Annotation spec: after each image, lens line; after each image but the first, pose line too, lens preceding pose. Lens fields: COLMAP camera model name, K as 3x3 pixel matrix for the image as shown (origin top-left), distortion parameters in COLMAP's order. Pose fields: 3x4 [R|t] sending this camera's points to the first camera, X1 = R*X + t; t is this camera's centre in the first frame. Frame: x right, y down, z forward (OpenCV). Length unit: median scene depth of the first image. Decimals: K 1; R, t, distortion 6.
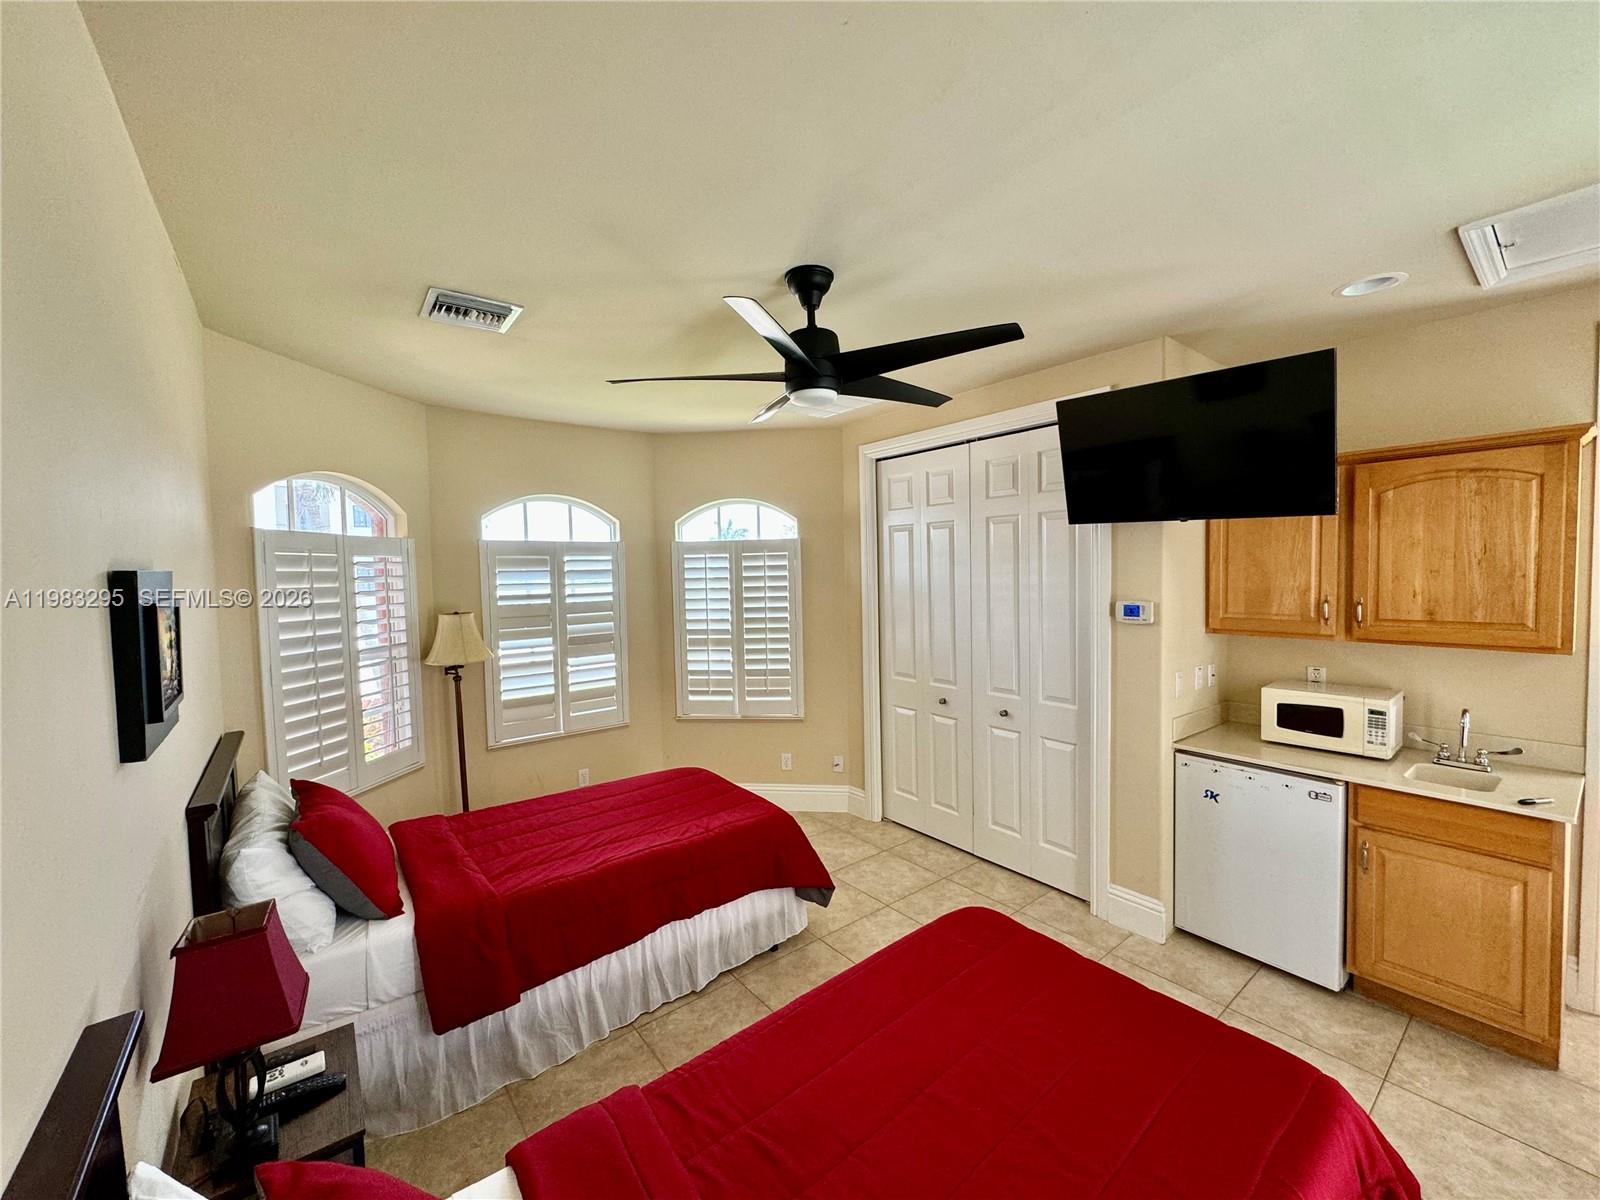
lens RADIAL K [[637.0, 0, 798.7], [0, 637.0, 598.0], [0, 0, 1]] dist [-0.001369, -0.000032]
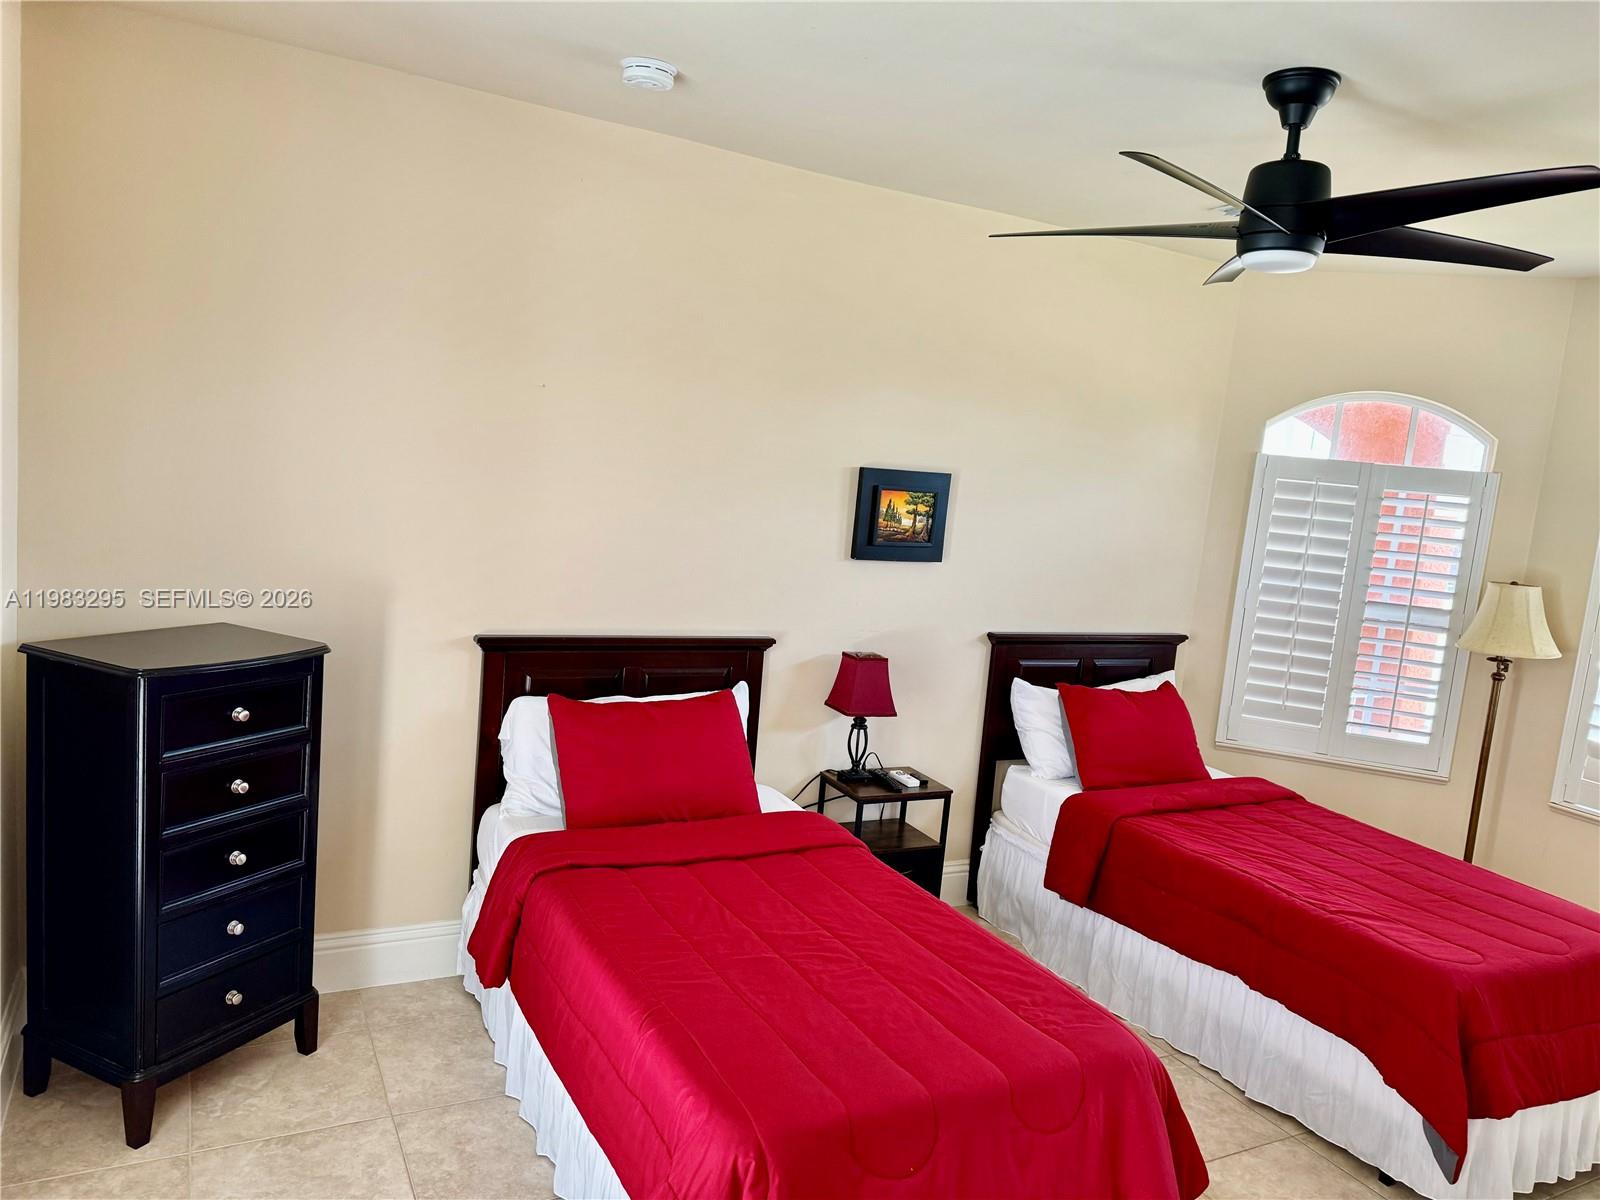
lens RADIAL K [[1111.3, 0, 803.8], [0, 1111.3, 603.6], [0, 0, 1]] dist [0.069179, -0.076124]
pose [[-0.177735, 0.134295, -0.974872, 0.713357], [-0.131353, 0.978542, 0.158749, -0.043675], [0.975273, 0.156267, -0.156281, 0.400771]]
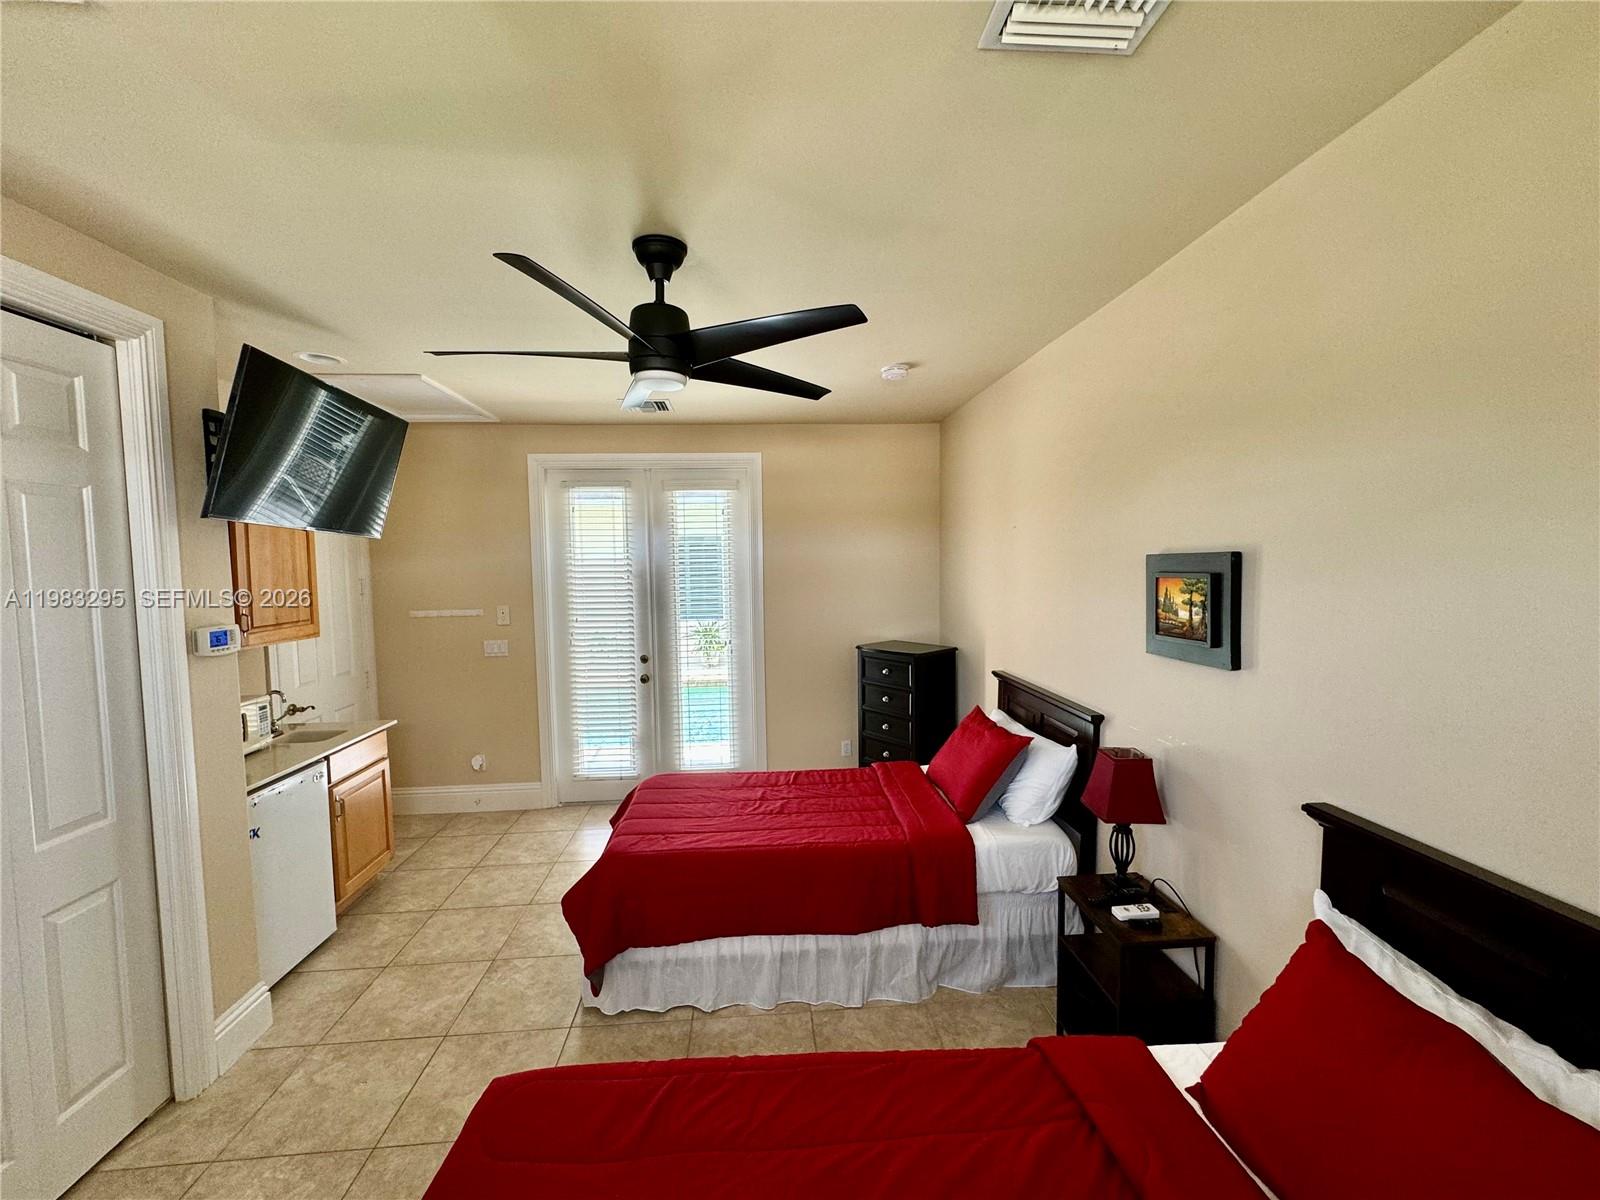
lens RADIAL K [[637.0, 0, 798.7], [0, 637.0, 598.0], [0, 0, 1]] dist [-0.001369, -0.000032]
pose [[-0.829609, -0.000371, 0.558344, -0.344303], [0.057906, 0.994550, 0.086701, -0.038958], [-0.555334, 0.104260, -0.825066, 0.890346]]
